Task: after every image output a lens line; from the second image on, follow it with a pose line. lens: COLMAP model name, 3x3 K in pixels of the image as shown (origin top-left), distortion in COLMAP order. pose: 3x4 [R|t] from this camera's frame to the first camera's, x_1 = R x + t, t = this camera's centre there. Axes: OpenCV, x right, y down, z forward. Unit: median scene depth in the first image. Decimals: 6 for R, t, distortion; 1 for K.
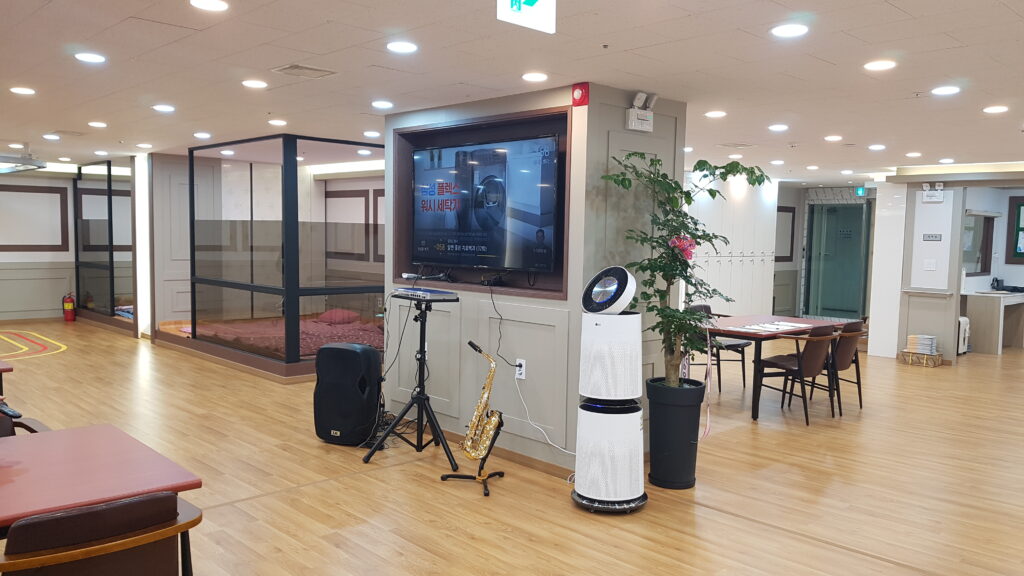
lens RADIAL K [[815.1, 0, 516.7], [0, 815.1, 290.1], [0, 0, 1]] dist [-0.008275, -0.006219]
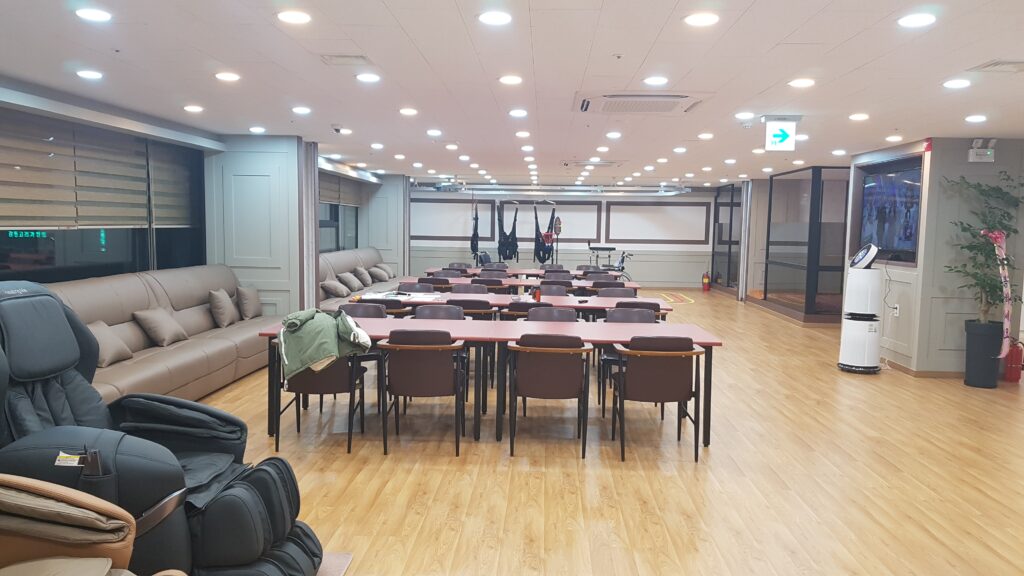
lens RADIAL K [[815.1, 0, 511.8], [0, 815.1, 290.0], [0, 0, 1]] dist [-0.008275, -0.006219]
pose [[0.684725, 0.038612, -0.727778, 0.791515], [-0.034713, 0.999190, 0.020352, 0.048312], [0.727974, 0.011328, 0.685511, -0.789524]]
